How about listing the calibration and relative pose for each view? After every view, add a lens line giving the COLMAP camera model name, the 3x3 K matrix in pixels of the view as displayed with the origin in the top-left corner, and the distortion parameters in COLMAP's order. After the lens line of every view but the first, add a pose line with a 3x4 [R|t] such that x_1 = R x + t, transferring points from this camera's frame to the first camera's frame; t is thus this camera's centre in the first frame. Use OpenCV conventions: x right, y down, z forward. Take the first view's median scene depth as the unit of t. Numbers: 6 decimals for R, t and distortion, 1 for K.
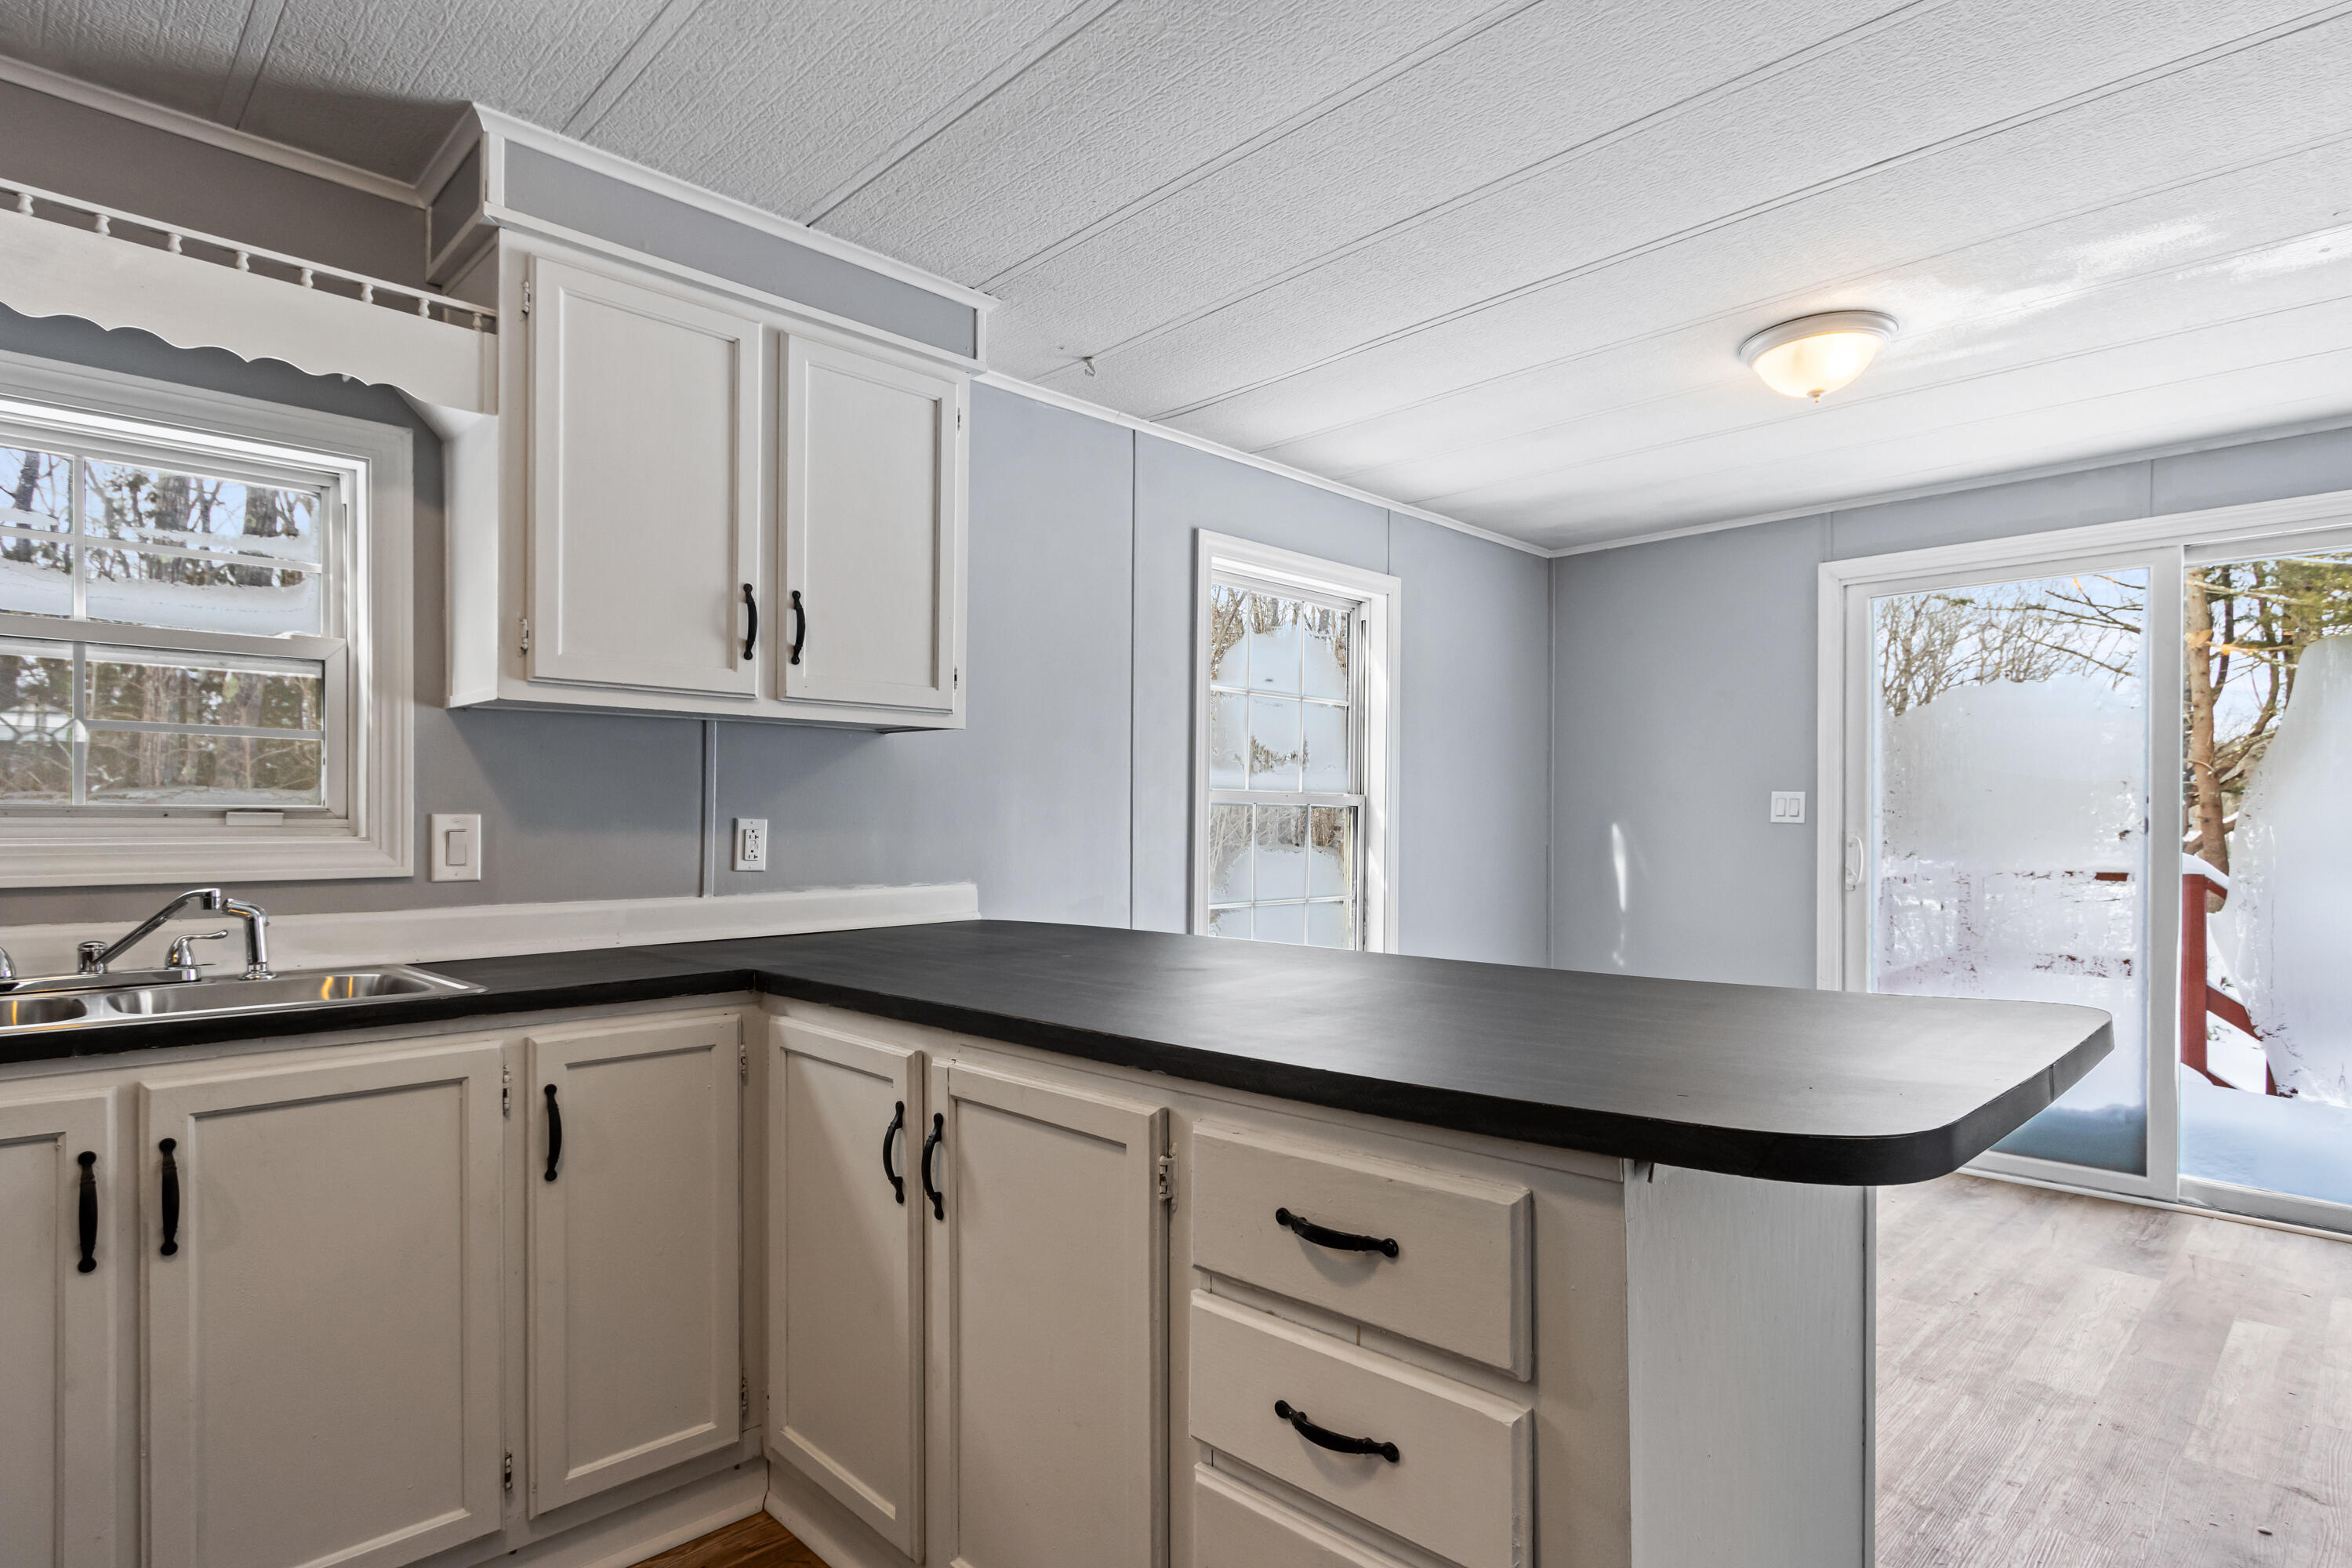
lens RADIAL K [[1186.0, 0, 1160.5], [0, 1186.0, 827.1], [0, 0, 1]] dist [0.007023, -0.005974]
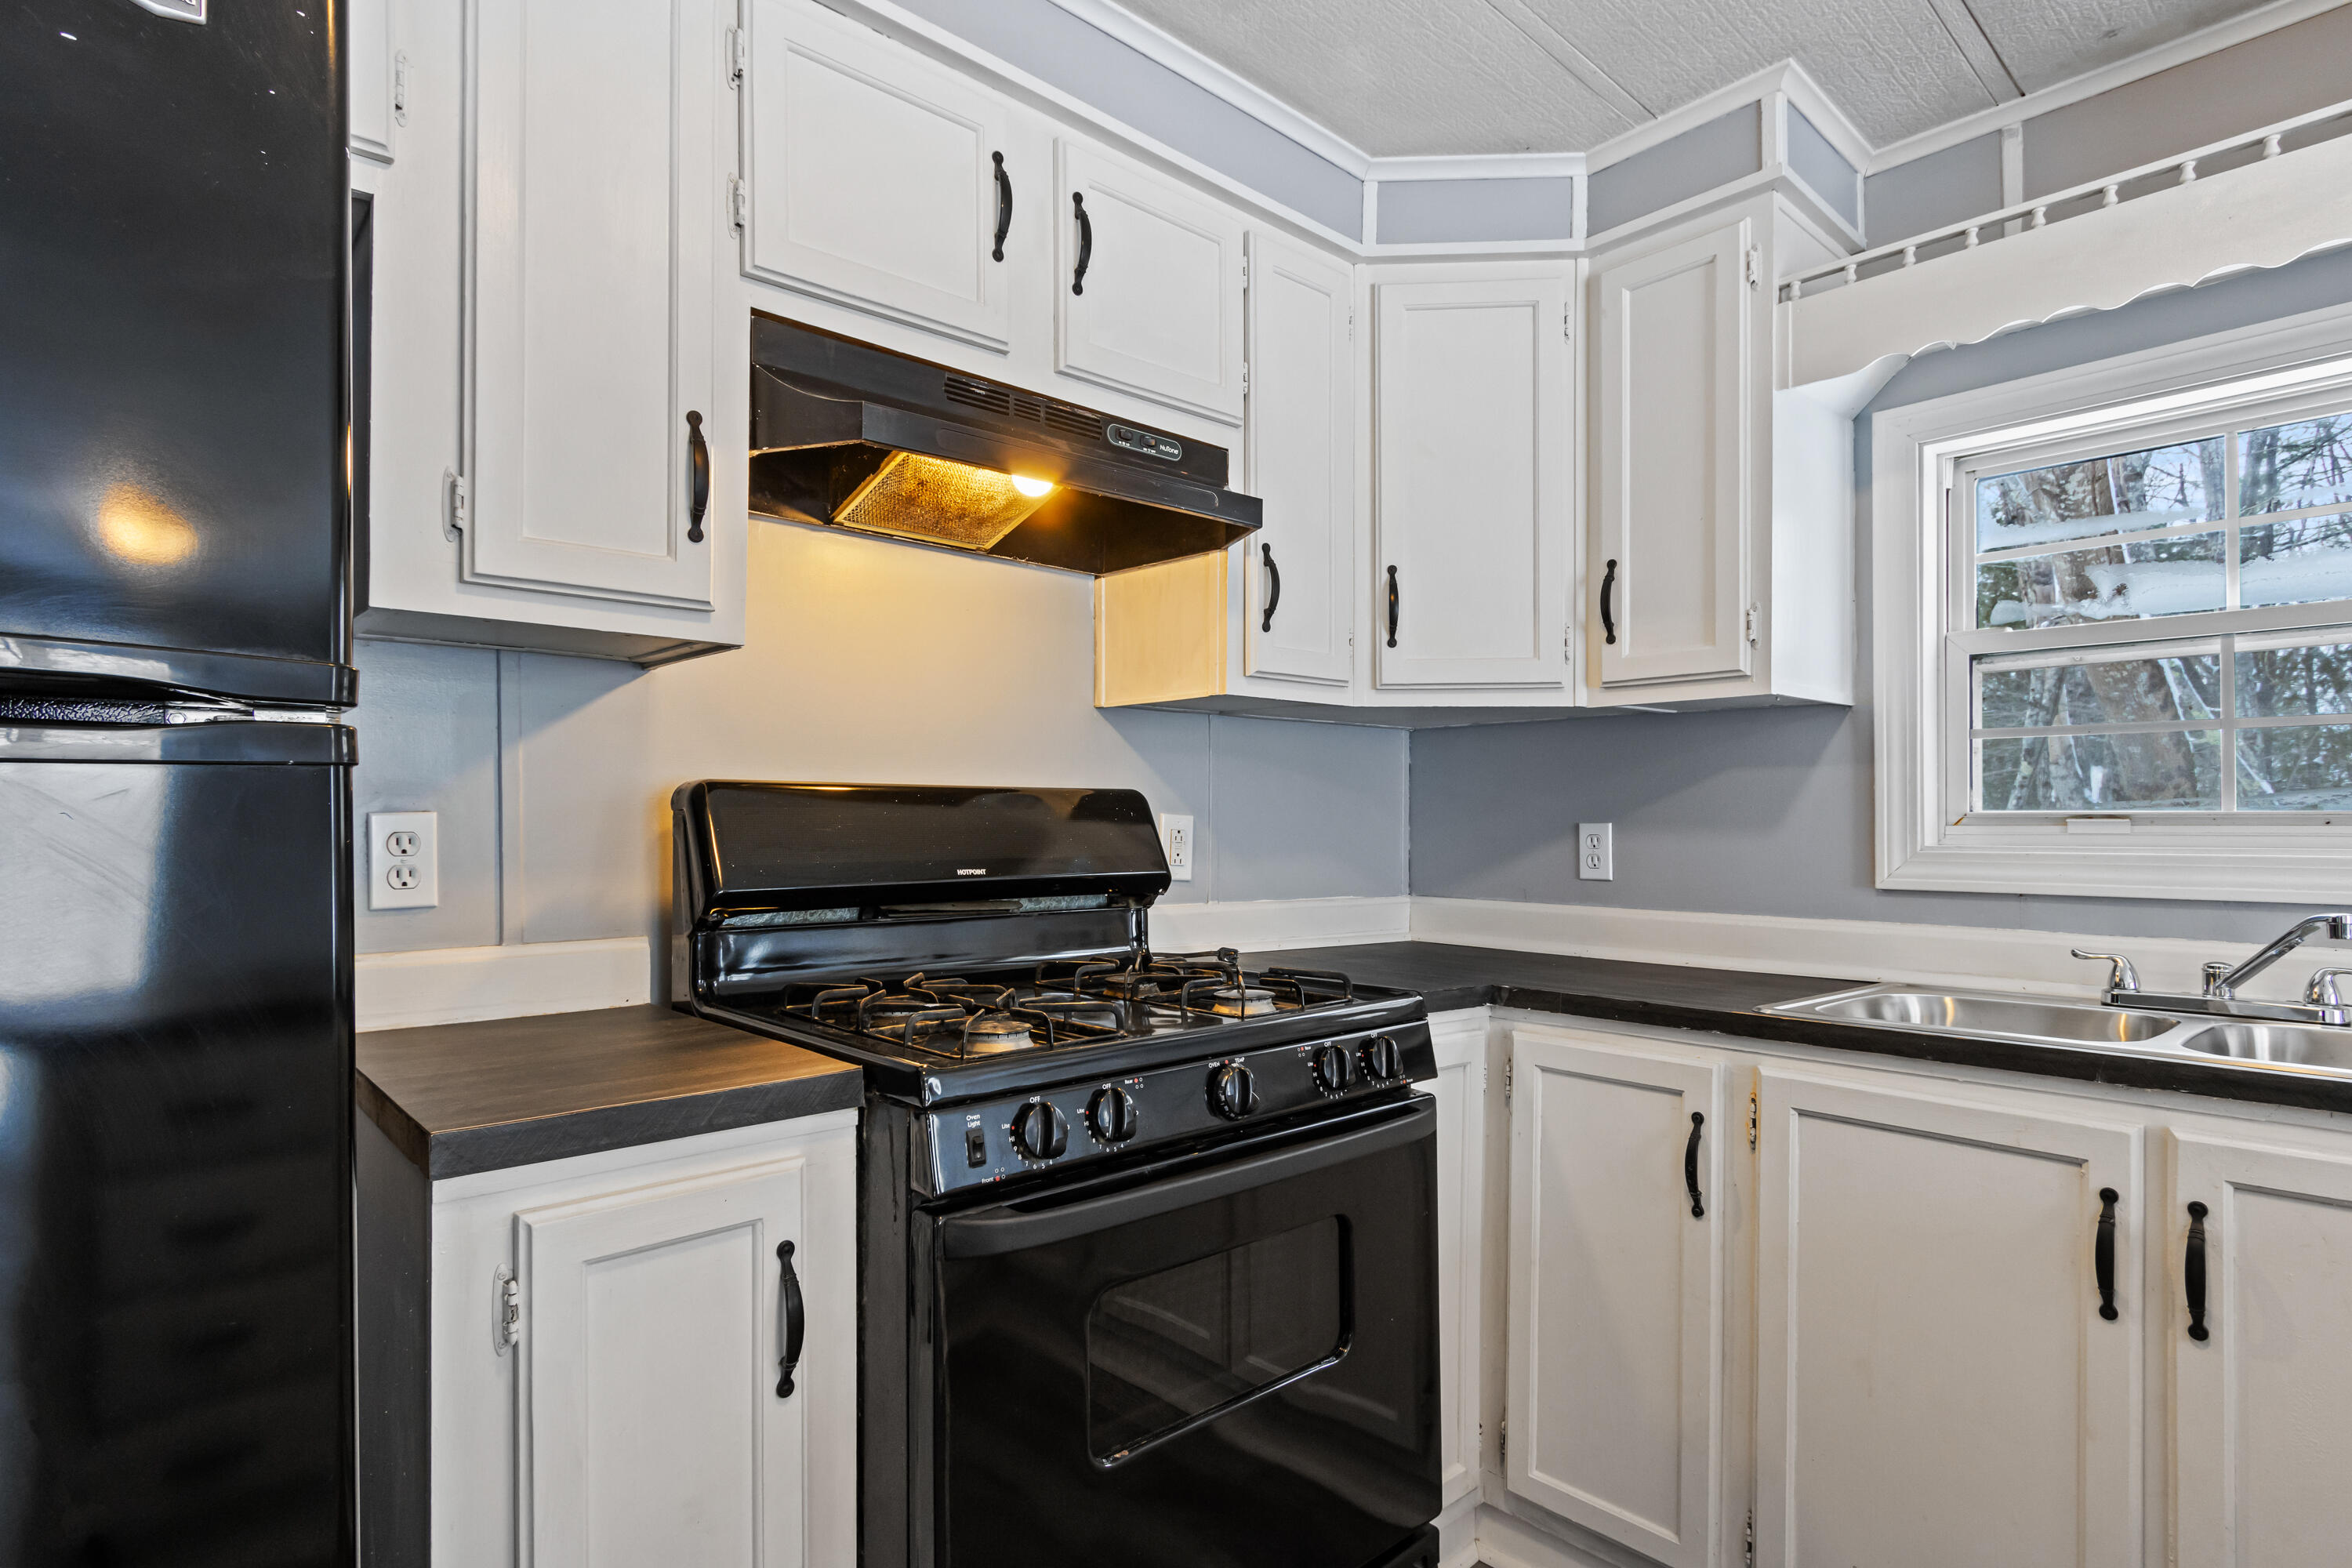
lens RADIAL K [[1186.0, 0, 1174.7], [0, 1186.0, 819.0], [0, 0, 1]] dist [0.007023, -0.005974]
pose [[-0.038525, -0.009102, -0.999216, 0.033147], [-0.006310, 0.999941, -0.008865, -0.000203], [0.999238, 0.005964, -0.038581, 0.212438]]
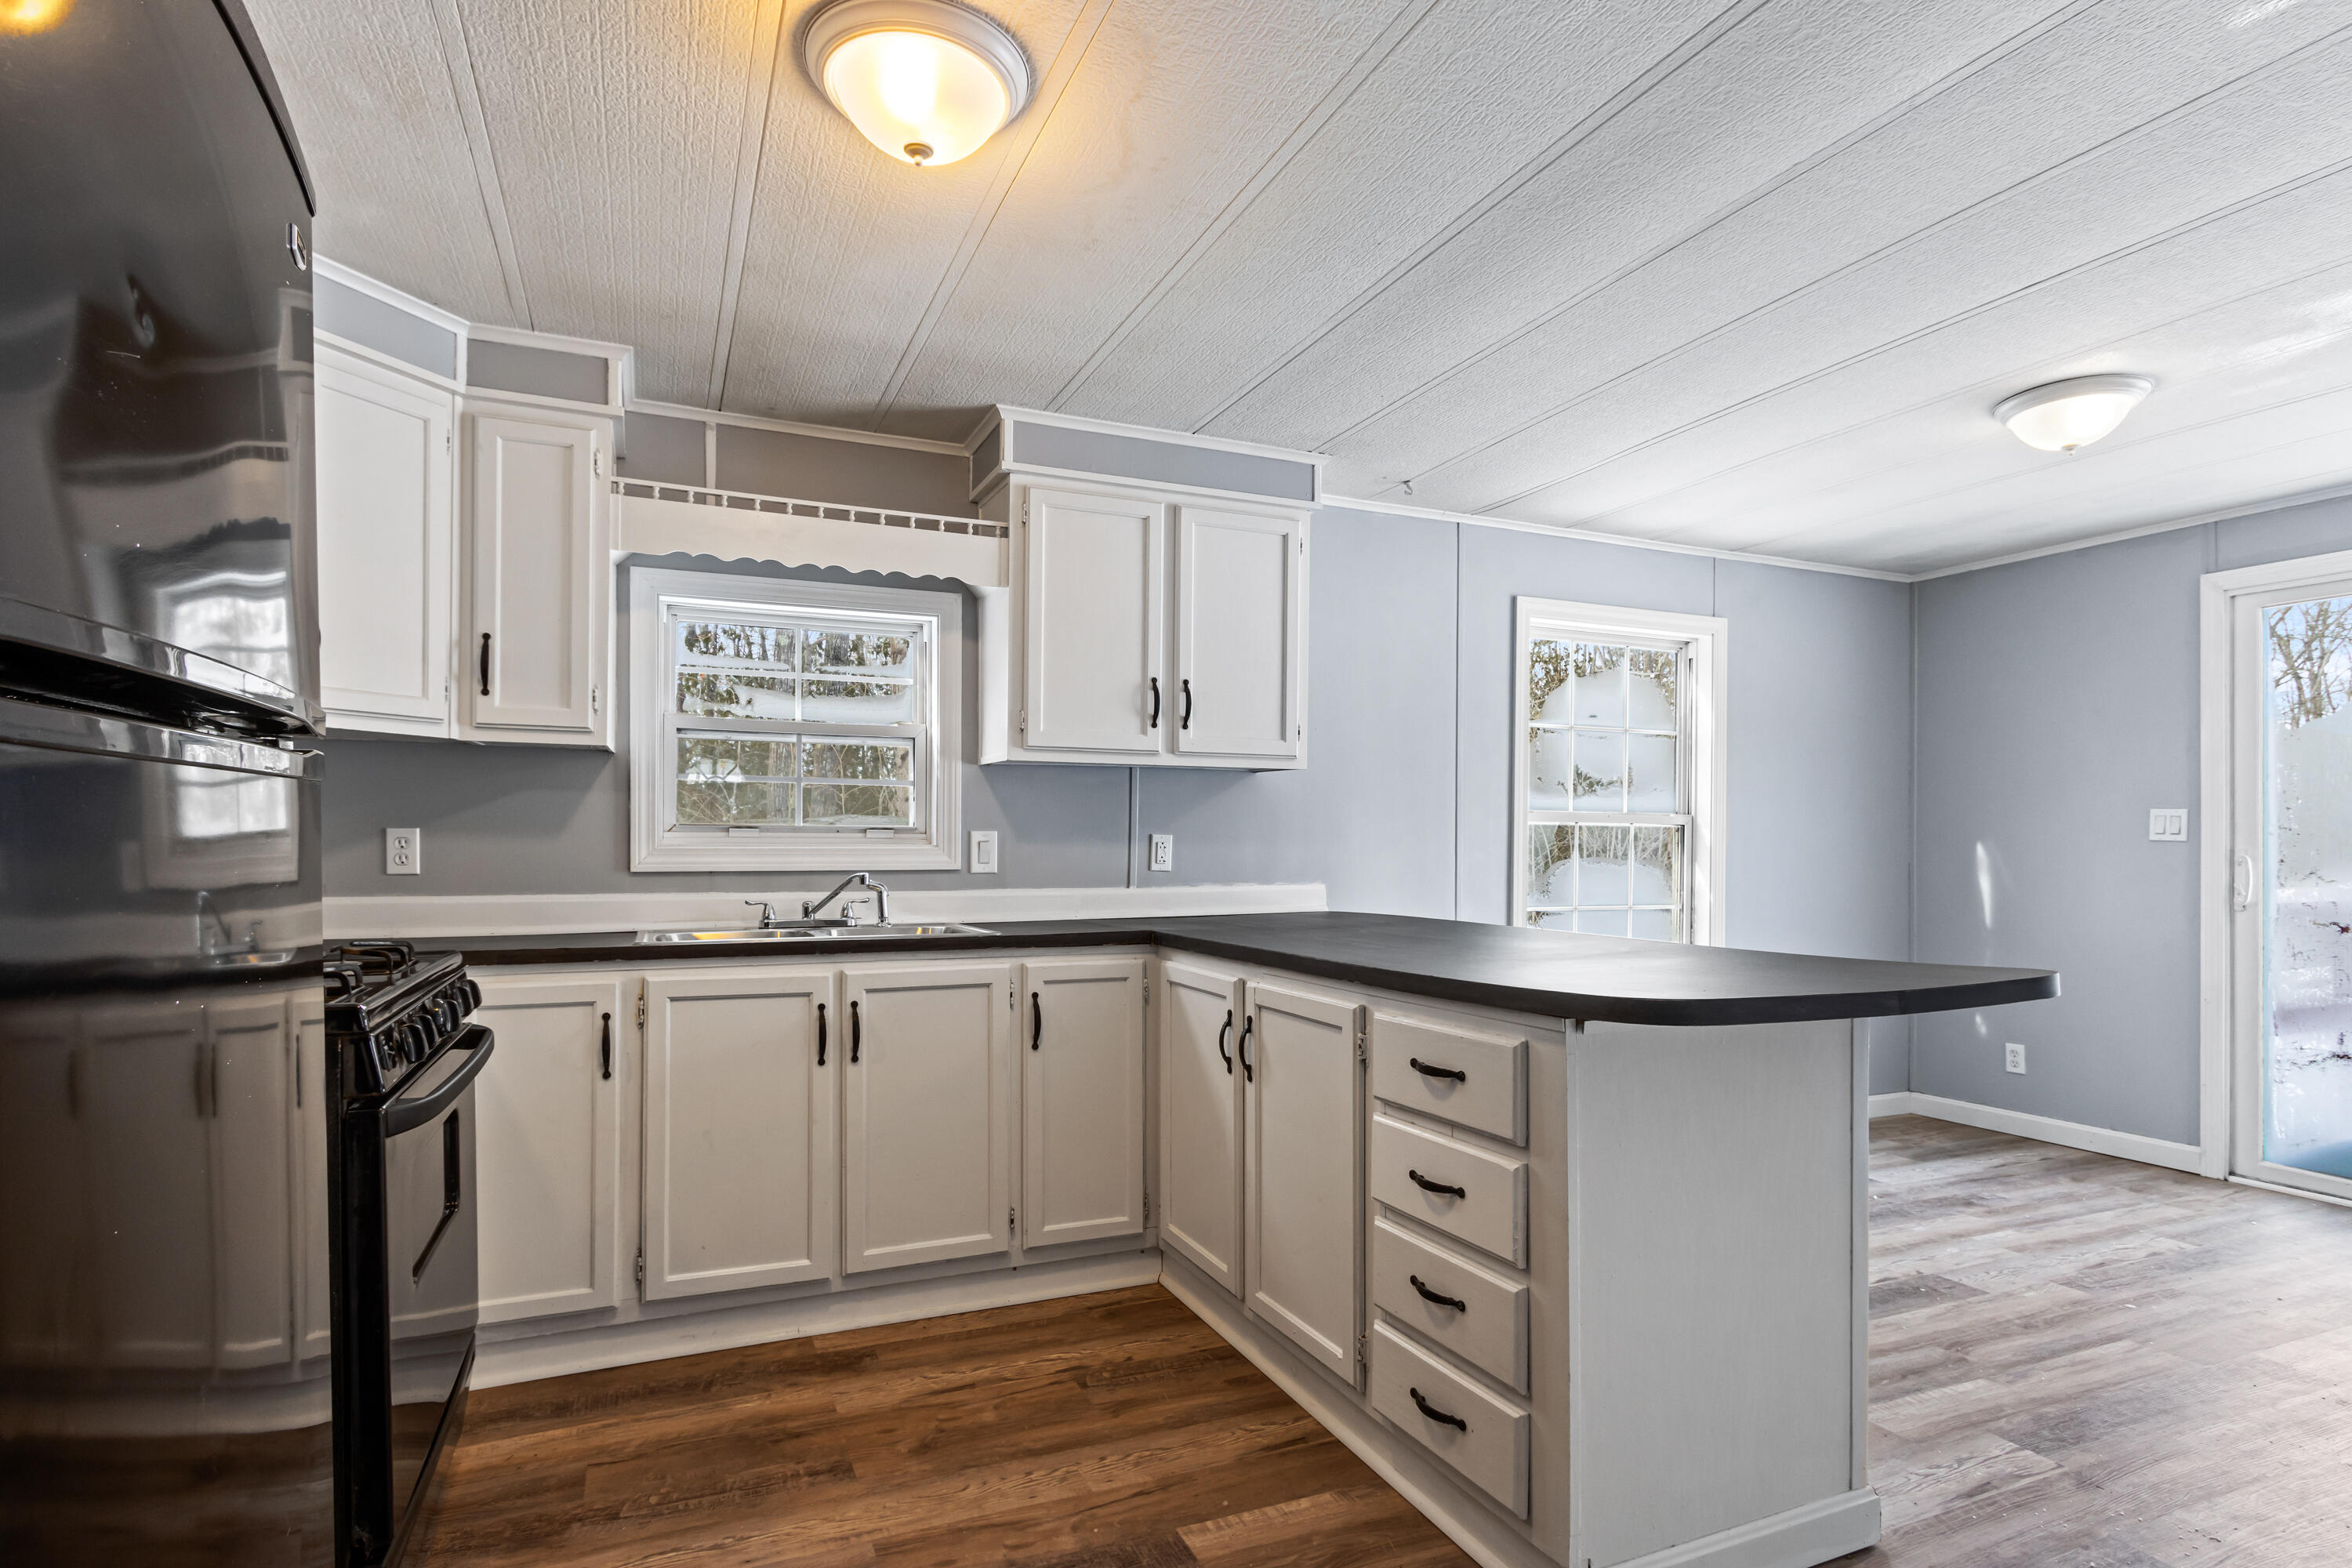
lens RADIAL K [[1186.0, 0, 1175.0], [0, 1186.0, 832.2], [0, 0, 1]] dist [0.007023, -0.005974]
pose [[0.936037, -0.000480, -0.351902, 0.225058], [-0.003997, 0.999920, -0.011996, 0.009115], [0.351879, 0.012635, 0.935960, -0.431679]]
